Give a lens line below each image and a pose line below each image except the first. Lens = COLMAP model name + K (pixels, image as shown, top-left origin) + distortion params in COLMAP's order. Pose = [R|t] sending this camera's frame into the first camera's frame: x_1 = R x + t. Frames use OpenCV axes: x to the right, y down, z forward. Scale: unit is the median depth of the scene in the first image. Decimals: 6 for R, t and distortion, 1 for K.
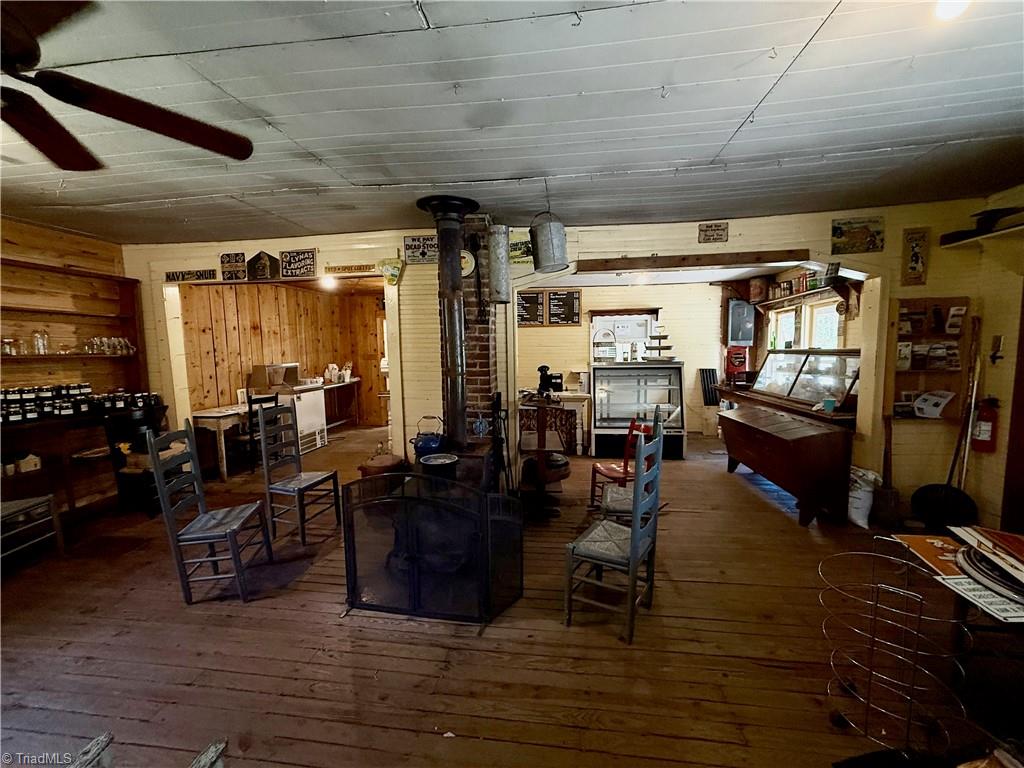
lens RADIAL K [[404.6, 0, 510.7], [0, 404.6, 383.4], [0, 0, 1]] dist [-0.000417, 0.000415]
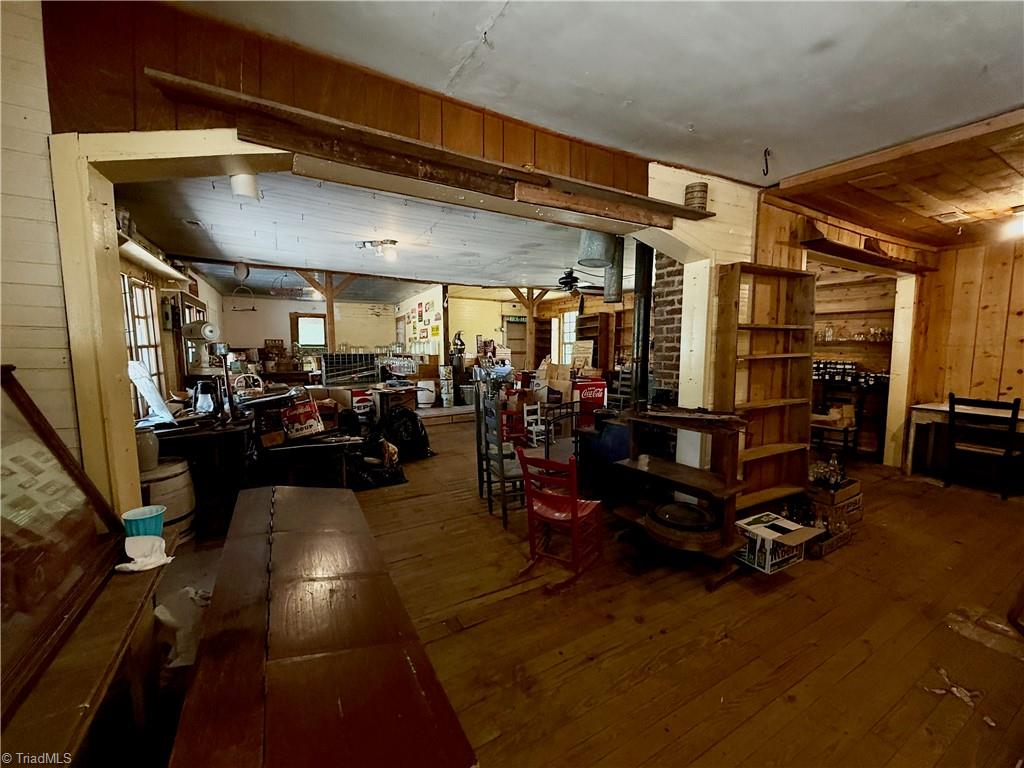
lens RADIAL K [[404.6, 0, 510.7], [0, 404.6, 383.4], [0, 0, 1]] dist [-0.000417, 0.000415]
pose [[-0.800913, 0.075559, -0.593995, 0.499381], [-0.038528, 0.983448, 0.177049, -0.087705], [0.597540, 0.164686, -0.784745, 0.954214]]
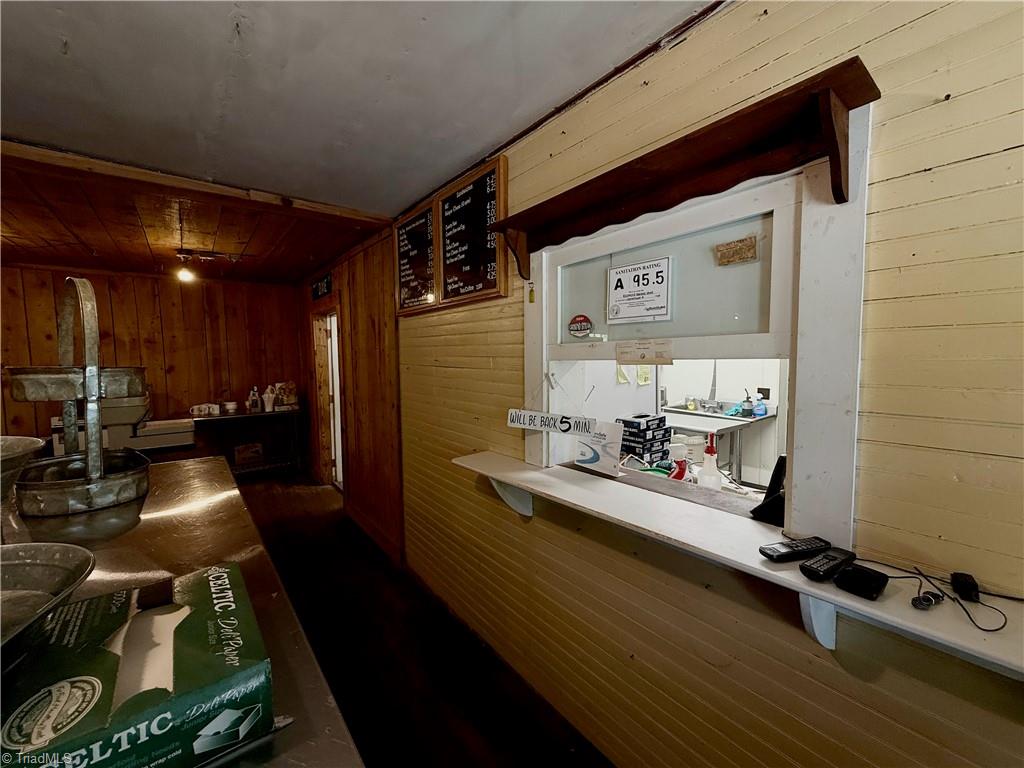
lens RADIAL K [[404.6, 0, 510.7], [0, 404.6, 383.4], [0, 0, 1]] dist [-0.000417, 0.000415]
pose [[0.723644, 0.053034, -0.688133, 0.471911], [-0.062623, 0.997976, 0.011059, -0.111732], [0.687326, 0.035090, 0.725501, 1.043960]]
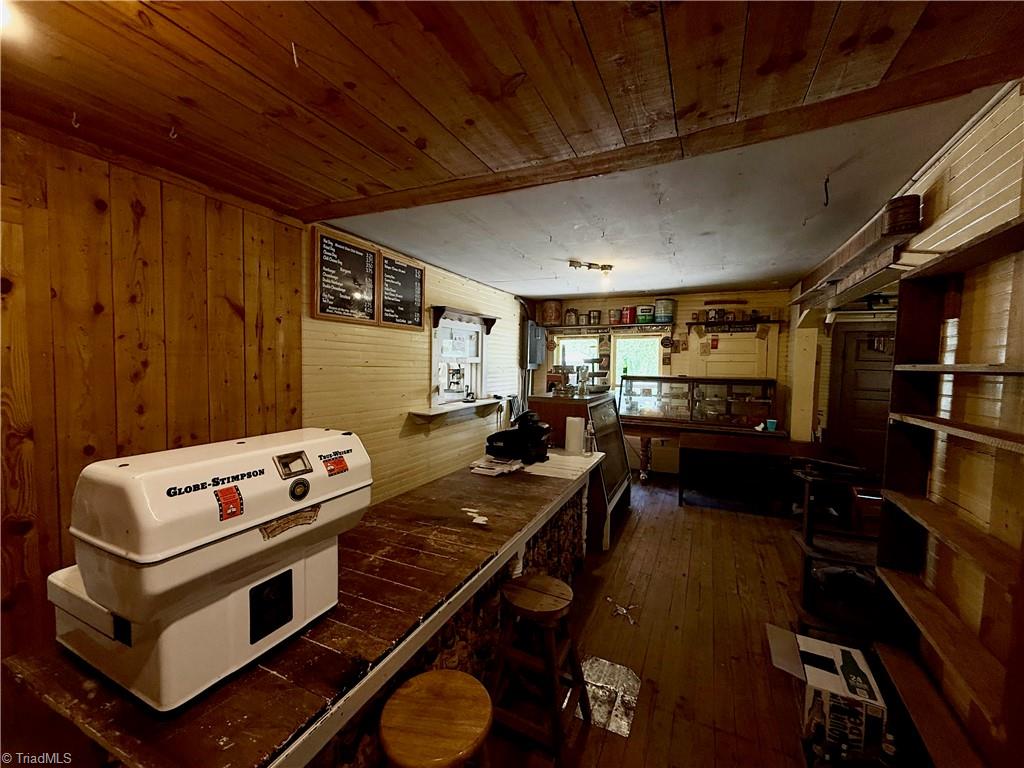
lens RADIAL K [[404.6, 0, 510.7], [0, 404.6, 383.4], [0, 0, 1]] dist [-0.000417, 0.000415]
pose [[0.313686, -0.029845, 0.949058, -0.416900], [0.058171, 0.998233, 0.012165, -0.089691], [-0.947743, 0.051392, 0.314867, 0.917529]]
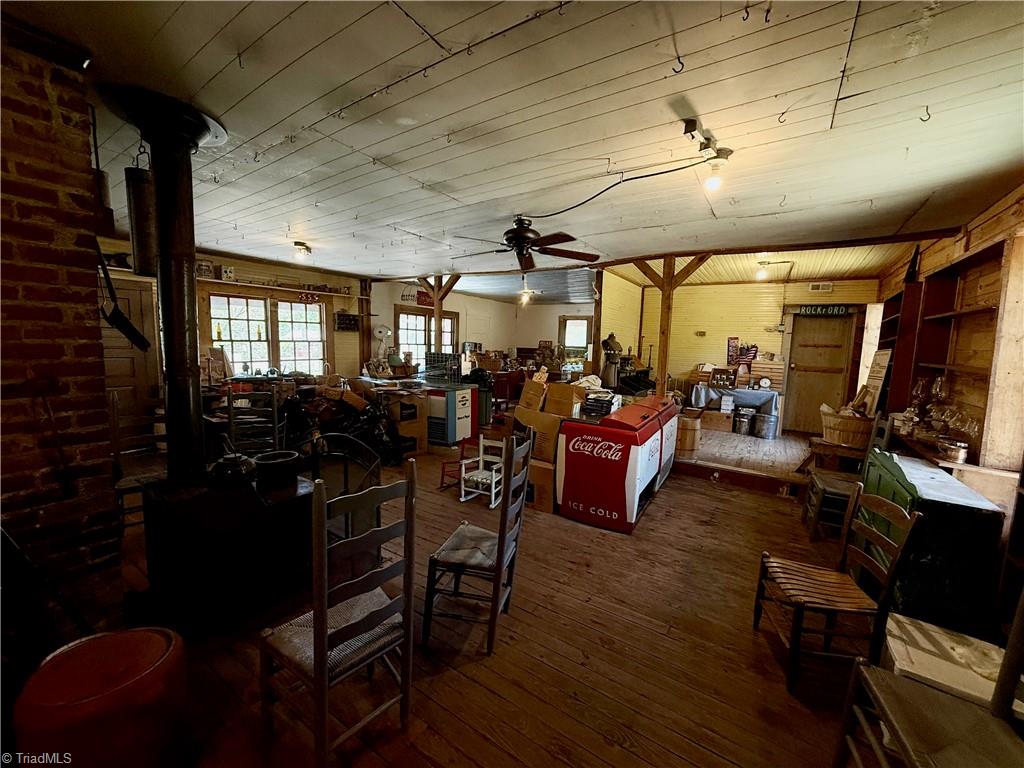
lens RADIAL K [[404.6, 0, 510.7], [0, 404.6, 383.4], [0, 0, 1]] dist [-0.000417, 0.000415]
pose [[-0.895801, -0.053136, 0.441268, -0.513175], [0.025614, 0.985006, 0.170610, -0.058744], [-0.443717, 0.164135, -0.881008, 0.743428]]
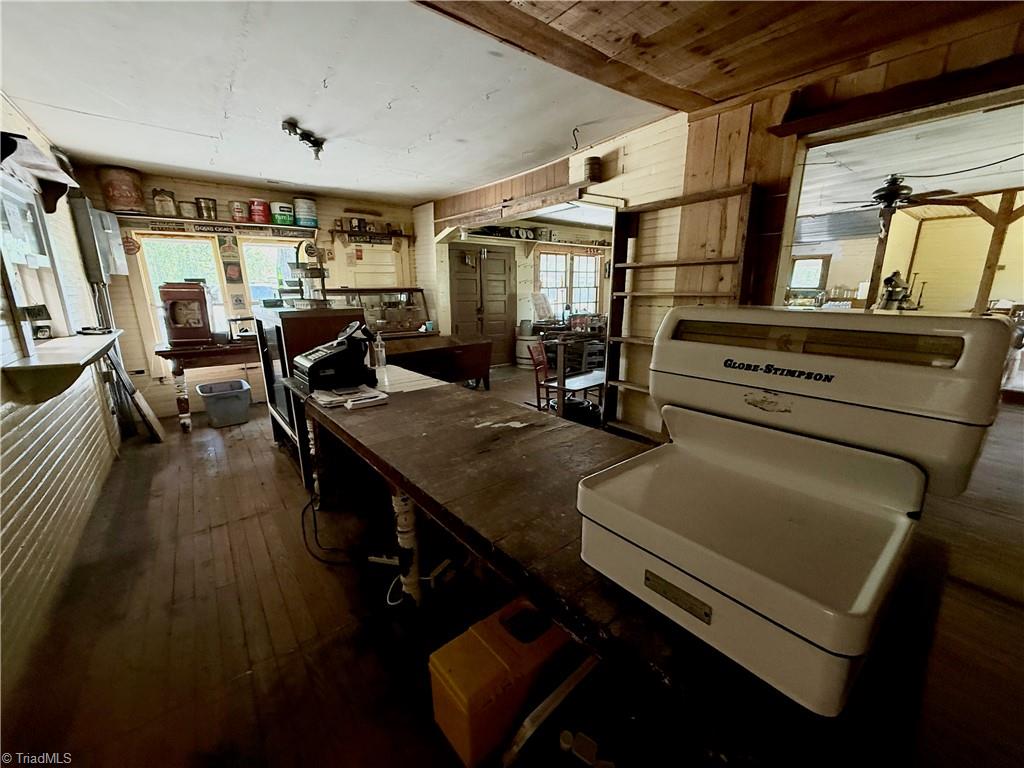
lens RADIAL K [[404.6, 0, 510.7], [0, 404.6, 383.4], [0, 0, 1]] dist [-0.000417, 0.000415]
pose [[-0.714973, -0.143935, 0.684176, -0.318809], [0.073492, 0.957686, 0.278275, -0.090531], [-0.695279, 0.249241, -0.674141, 1.240268]]
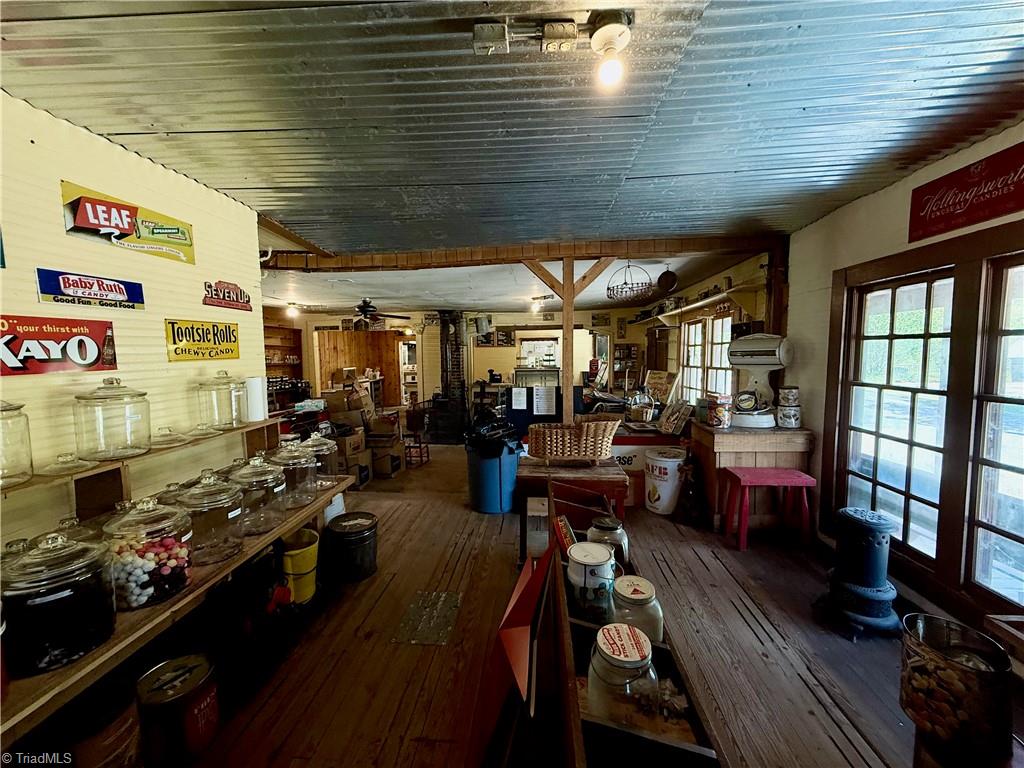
lens RADIAL K [[404.6, 0, 510.7], [0, 404.6, 383.4], [0, 0, 1]] dist [-0.000417, 0.000415]
pose [[0.998596, 0.001535, 0.052941, 0.078668], [-0.000733, 0.999885, -0.015156, 0.053500], [-0.052958, 0.015096, 0.998483, -0.942411]]
